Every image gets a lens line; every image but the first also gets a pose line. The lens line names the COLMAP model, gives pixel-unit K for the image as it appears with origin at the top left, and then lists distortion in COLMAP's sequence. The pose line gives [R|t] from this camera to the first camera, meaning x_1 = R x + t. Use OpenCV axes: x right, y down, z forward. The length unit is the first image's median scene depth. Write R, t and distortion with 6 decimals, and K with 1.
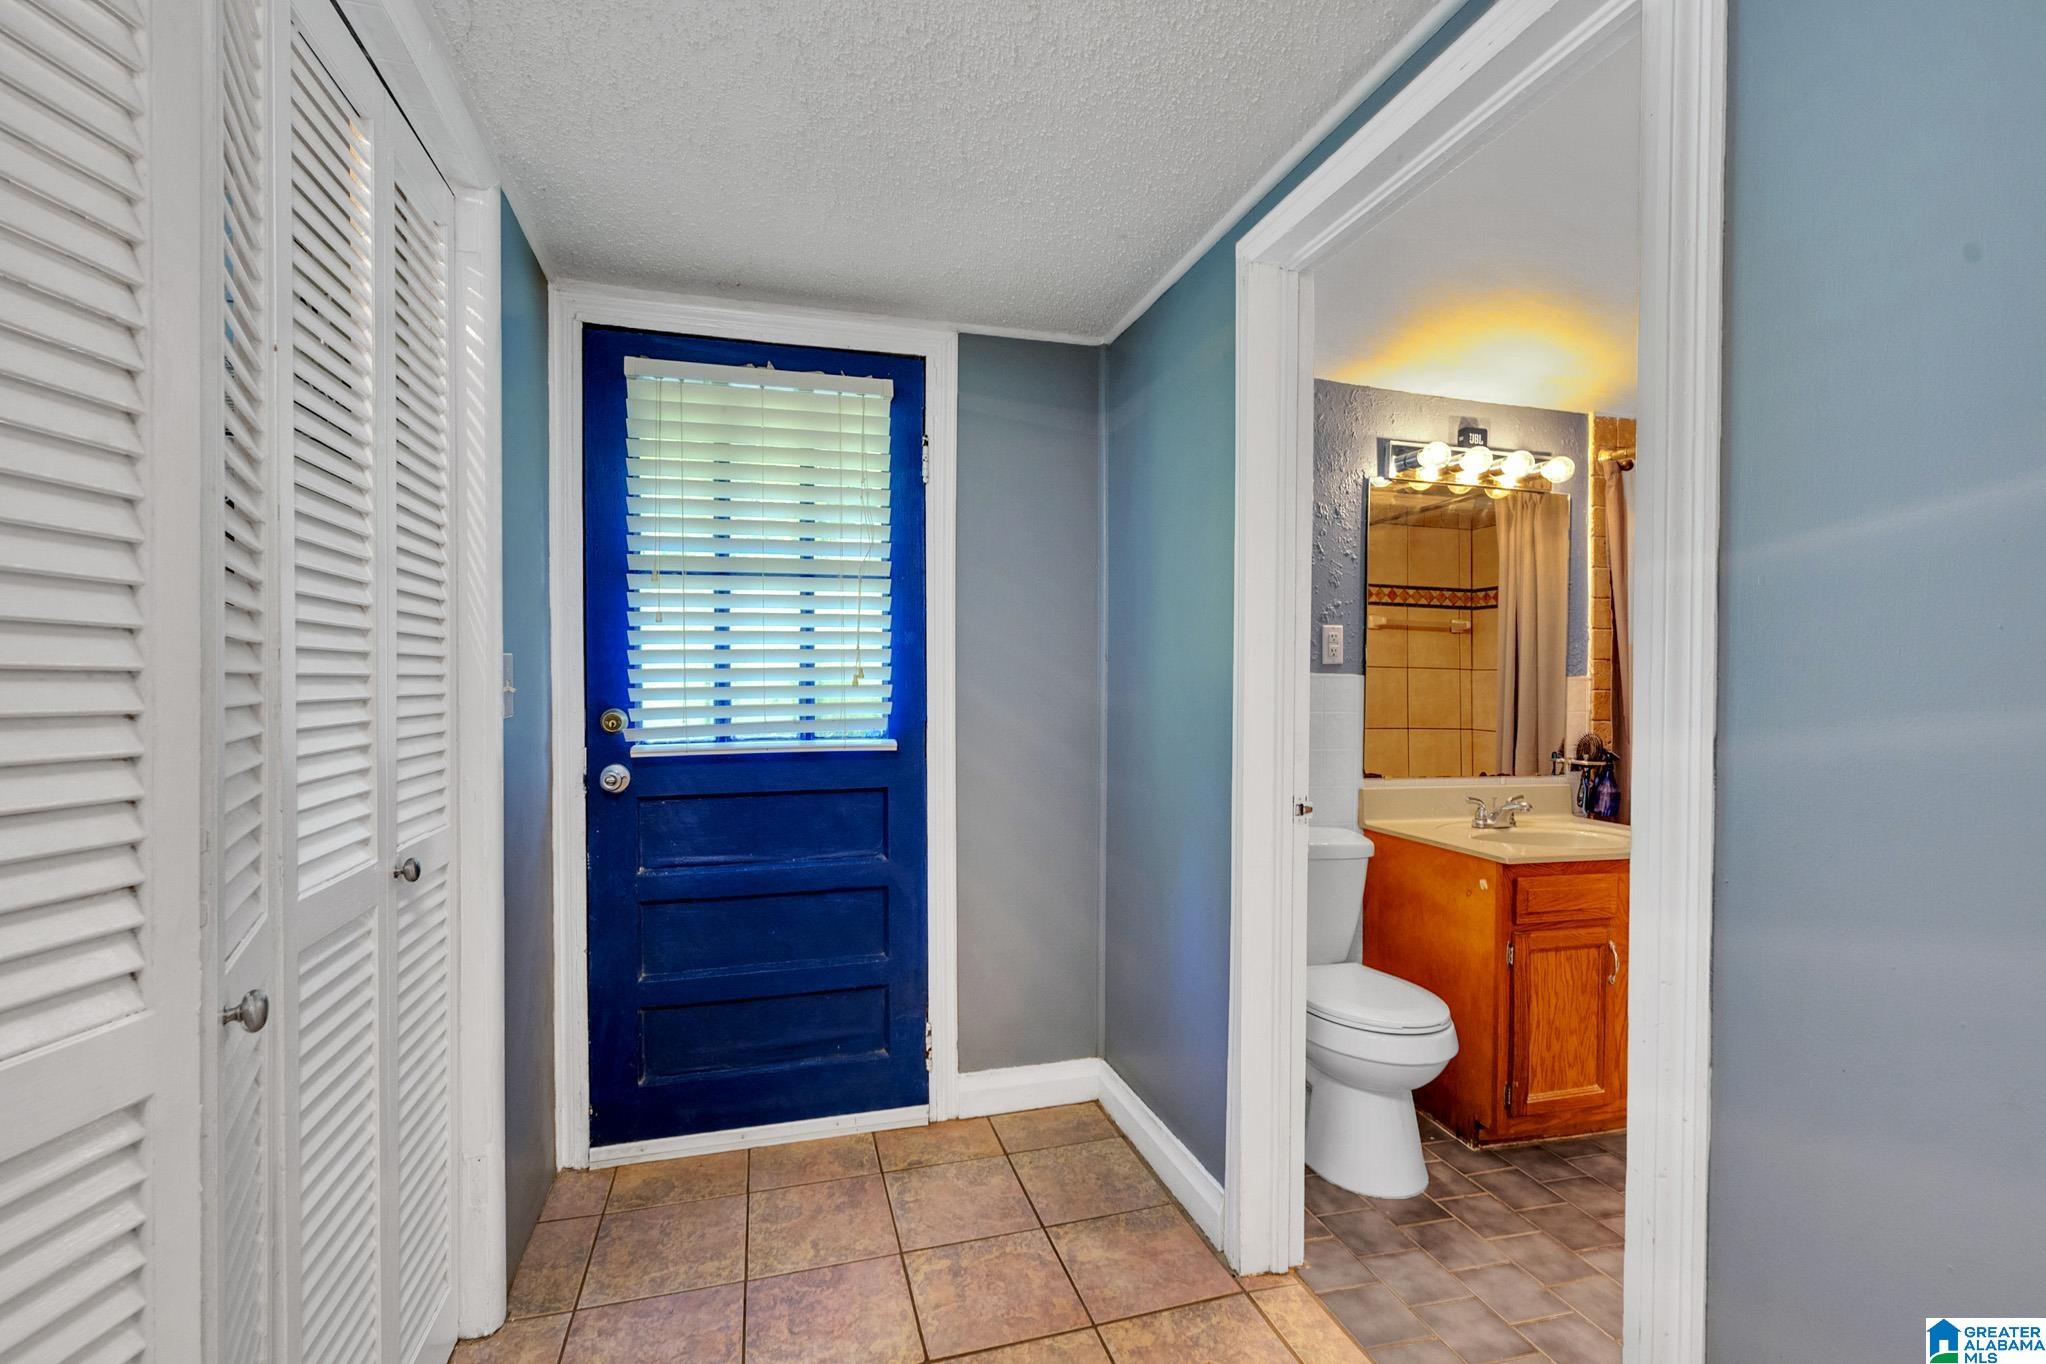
lens RADIAL K [[987.8, 0, 996.8], [0, 987.8, 686.8], [0, 0, 1]] dist [-0.000937, 0.000074]
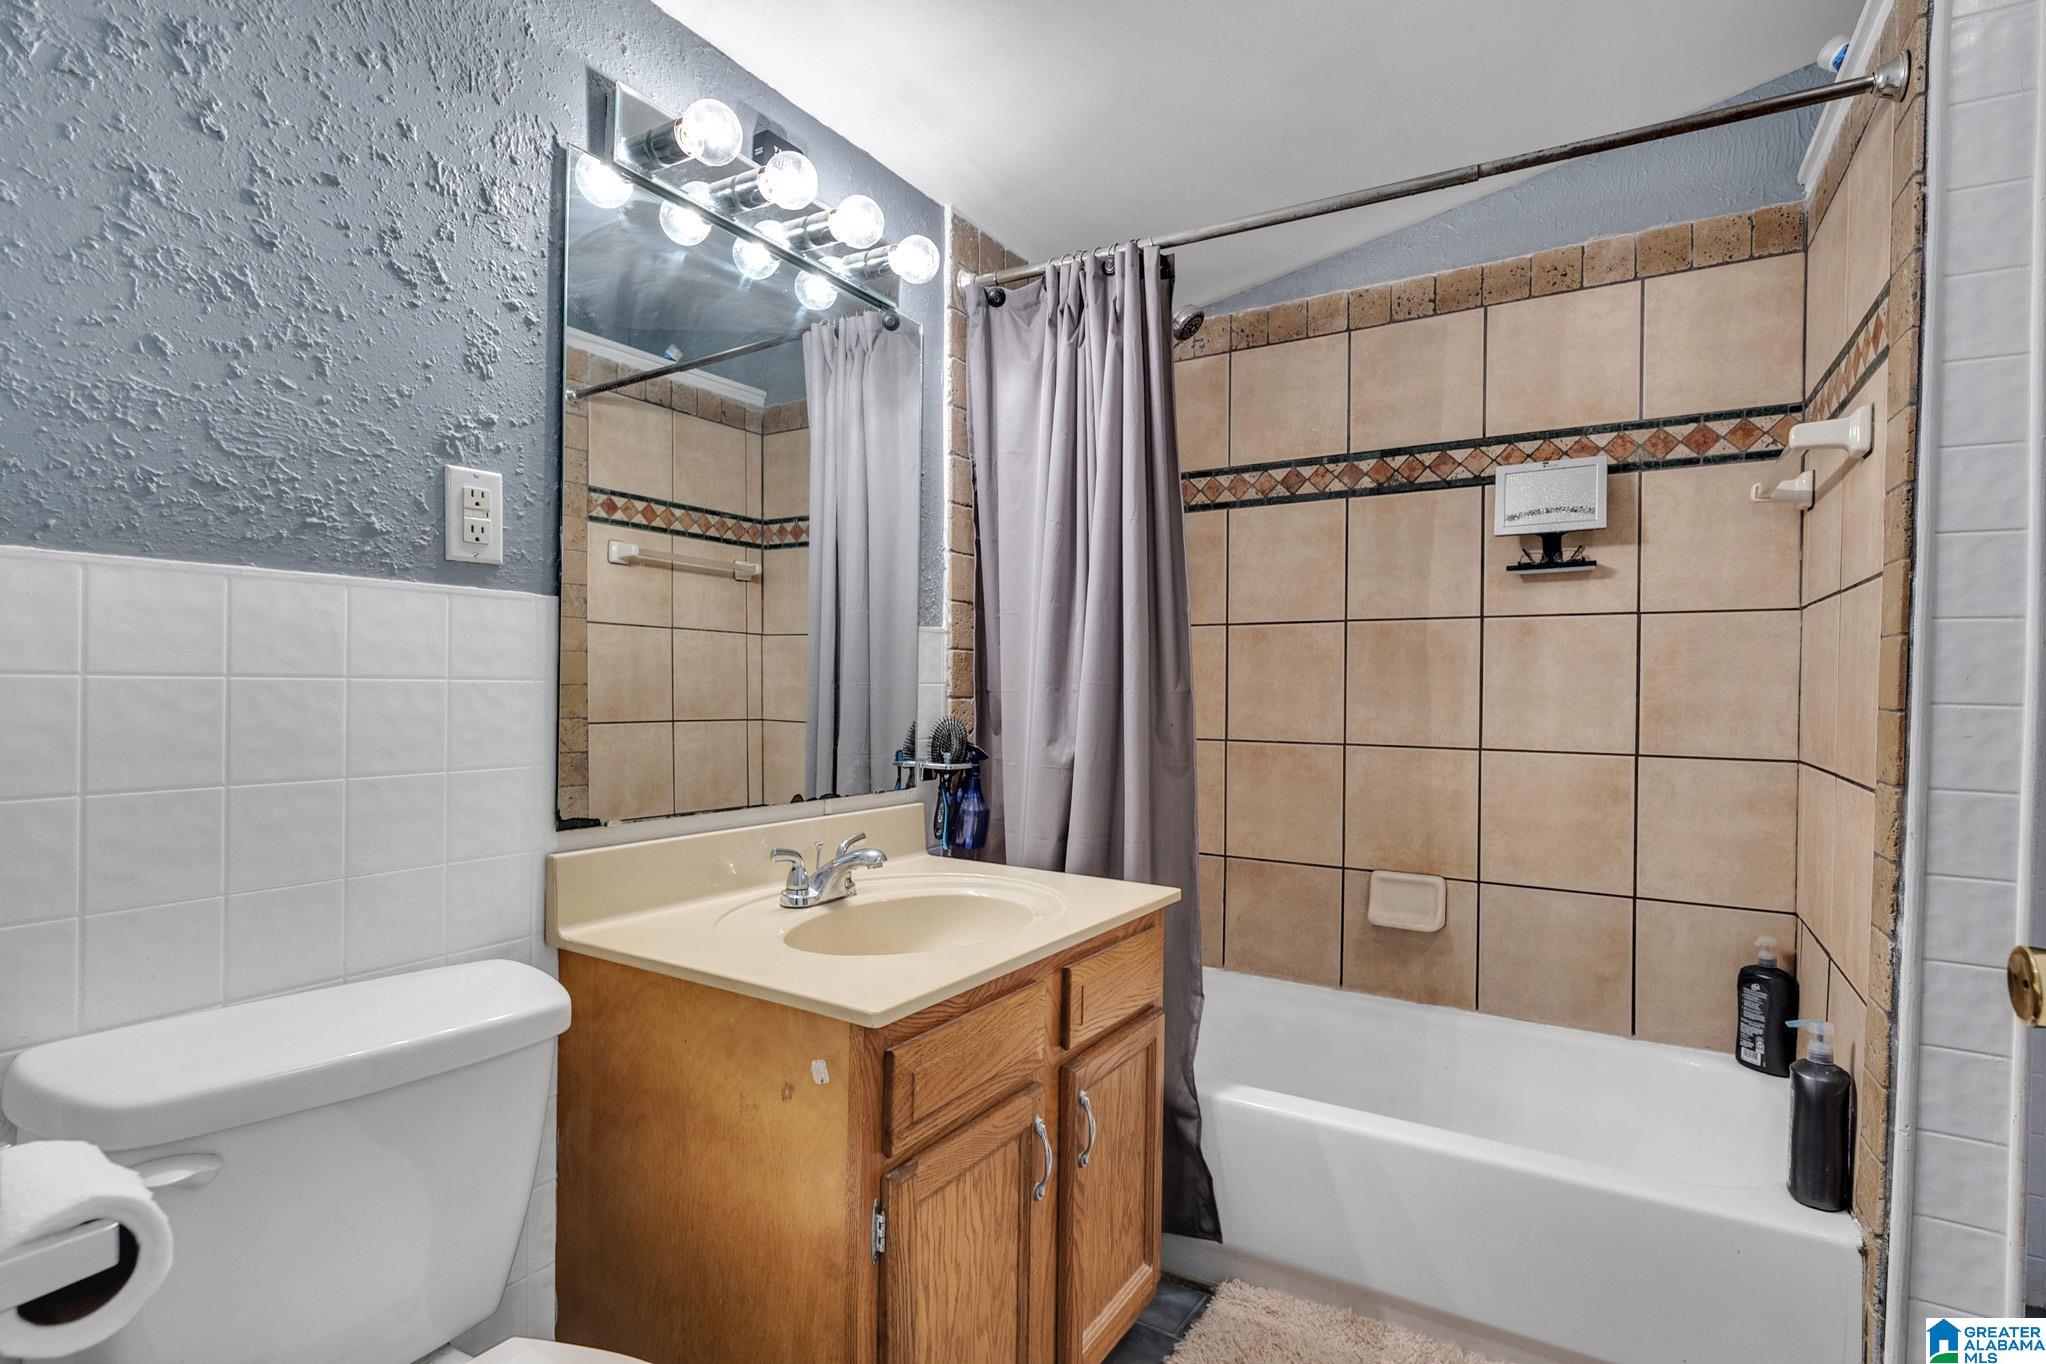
lens RADIAL K [[987.8, 0, 996.8], [0, 987.8, 686.8], [0, 0, 1]] dist [-0.000937, 0.000074]
pose [[0.766965, -0.002317, 0.641685, 0.224469], [0.001925, 0.999997, 0.001310, 0.026645], [-0.641687, 0.000231, 0.766967, 0.503610]]
